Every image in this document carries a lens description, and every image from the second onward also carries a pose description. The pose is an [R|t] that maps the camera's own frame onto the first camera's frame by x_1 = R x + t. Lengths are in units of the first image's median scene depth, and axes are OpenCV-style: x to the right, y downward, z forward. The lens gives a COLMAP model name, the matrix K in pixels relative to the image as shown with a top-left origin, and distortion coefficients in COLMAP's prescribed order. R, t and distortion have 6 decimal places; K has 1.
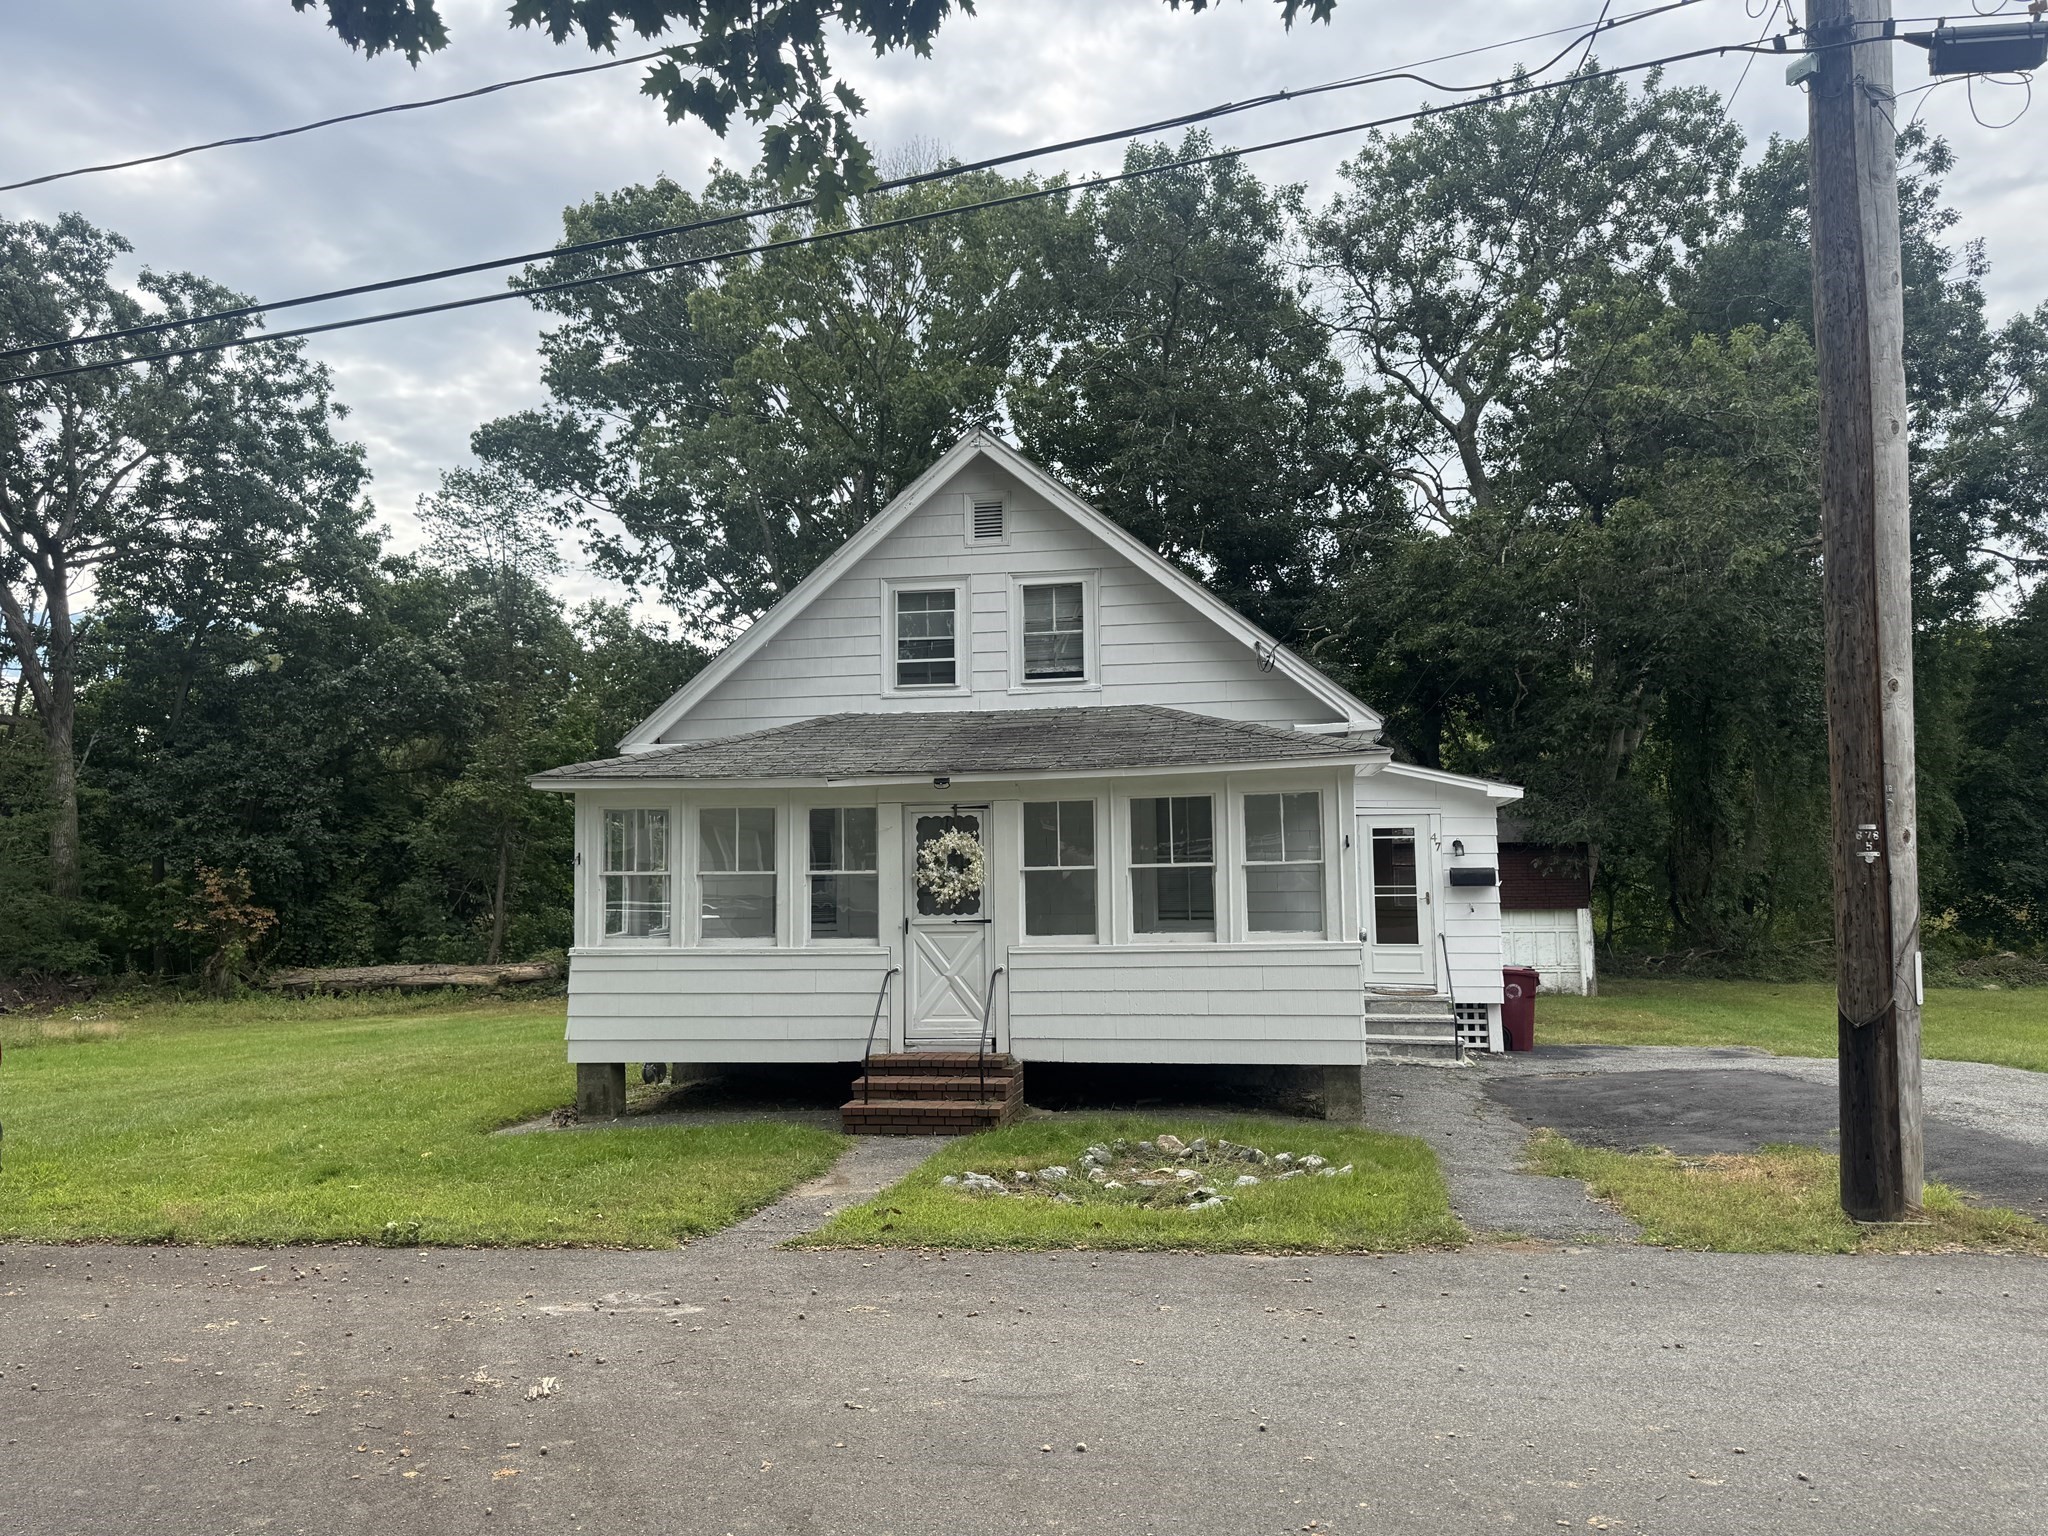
lens RADIAL K [[1415.9, 0, 995.1], [0, 1415.9, 752.8], [0, 0, 1]] dist [0.106675, -0.100622]
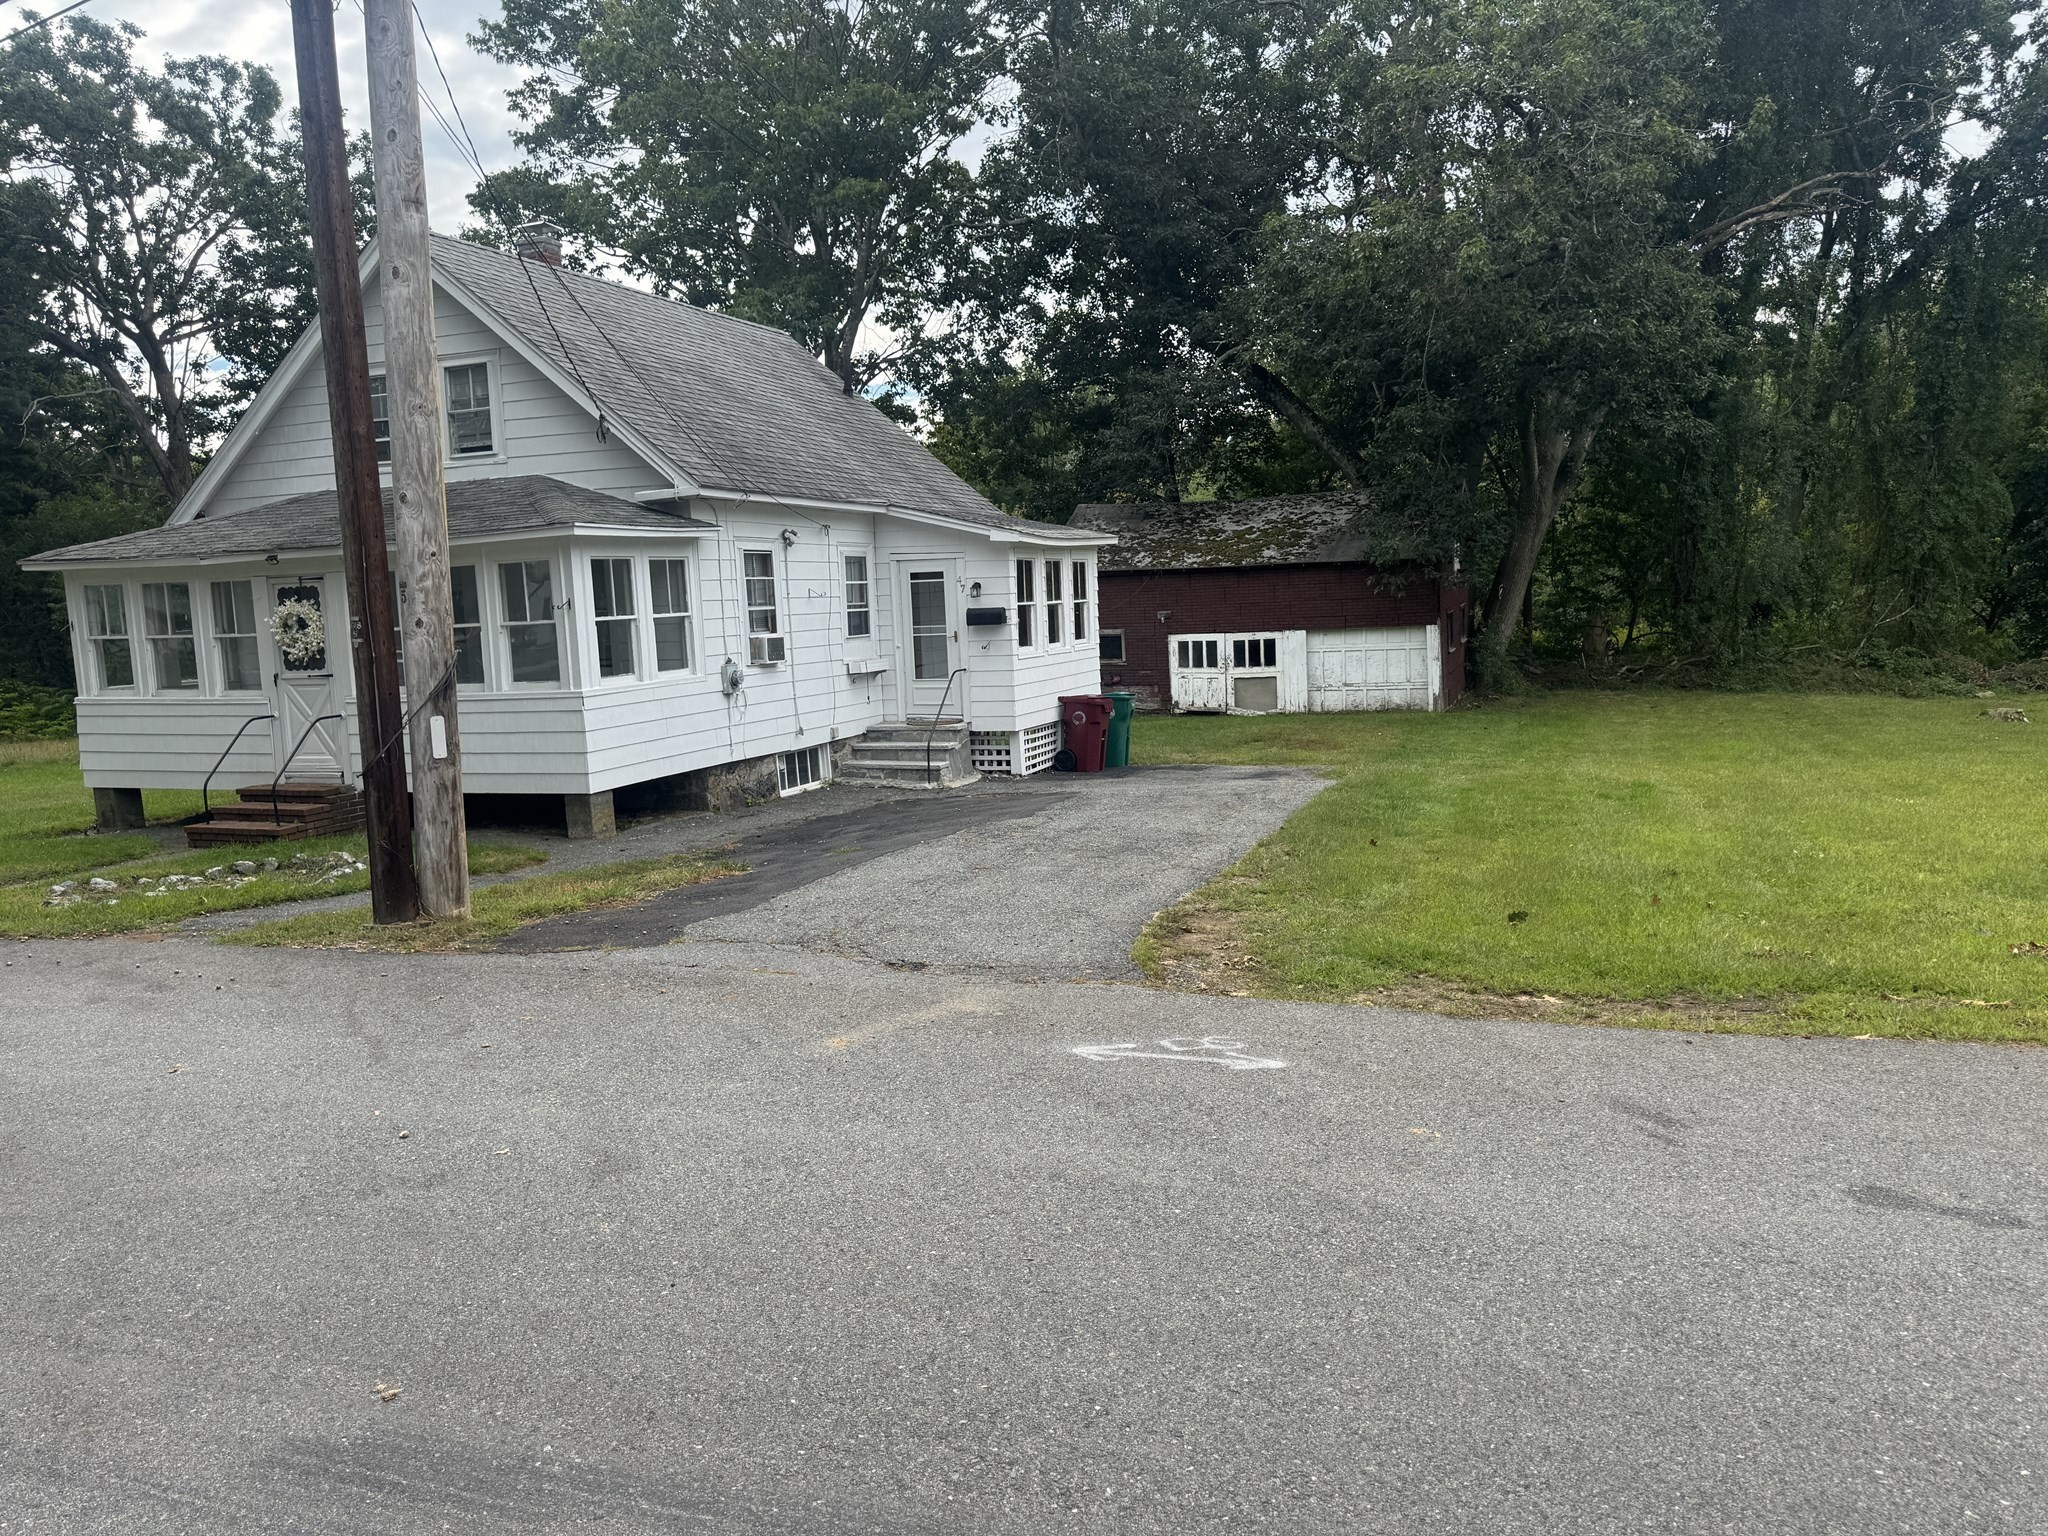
lens RADIAL K [[1415.9, 0, 995.1], [0, 1415.9, 752.8], [0, 0, 1]] dist [0.106675, -0.100622]
pose [[0.977362, -0.002835, -0.211557, 0.666640], [0.045252, 0.979574, 0.195926, -0.024462], [0.206680, -0.201064, 0.957526, -0.044196]]
